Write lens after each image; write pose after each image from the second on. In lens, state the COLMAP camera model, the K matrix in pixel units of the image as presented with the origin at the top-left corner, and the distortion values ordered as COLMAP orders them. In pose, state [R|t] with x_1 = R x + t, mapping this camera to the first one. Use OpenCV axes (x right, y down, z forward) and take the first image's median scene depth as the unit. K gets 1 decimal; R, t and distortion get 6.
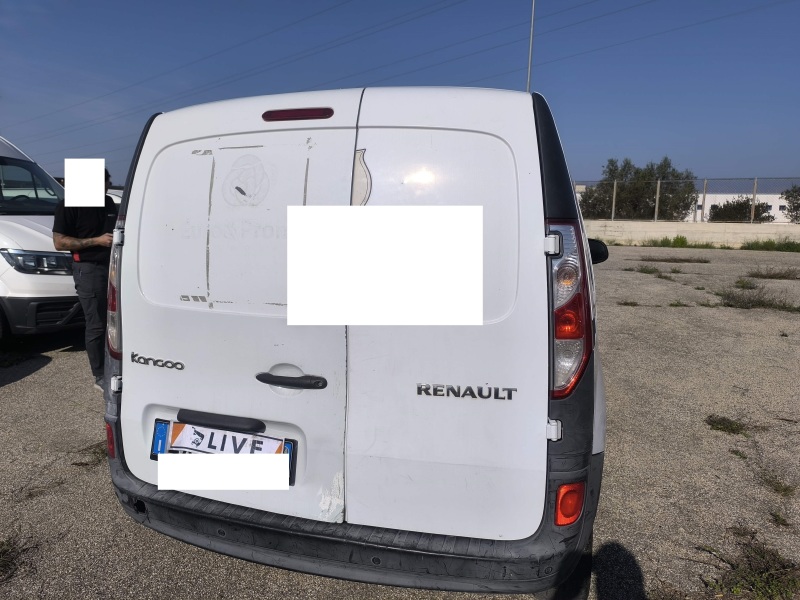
lens RADIAL K [[519.8, 0, 415.0], [0, 519.8, 325.2], [0, 0, 1]] dist [0.031227, -0.043332]
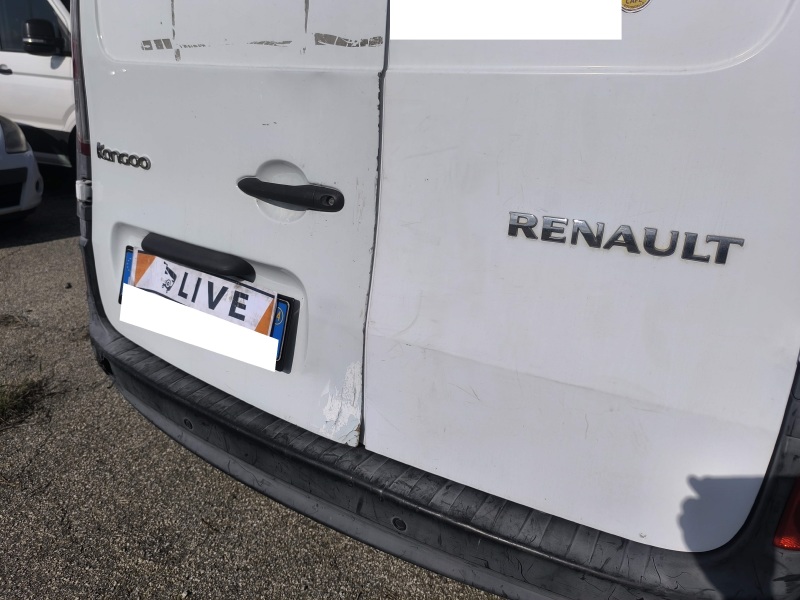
lens RADIAL K [[519.8, 0, 415.0], [0, 519.8, 325.2], [0, 0, 1]] dist [0.031227, -0.043332]
pose [[0.953912, 0.136122, -0.267436, 0.061008], [-0.081028, 0.974934, 0.207214, 0.118296], [0.288939, -0.175994, 0.941032, 0.490960]]
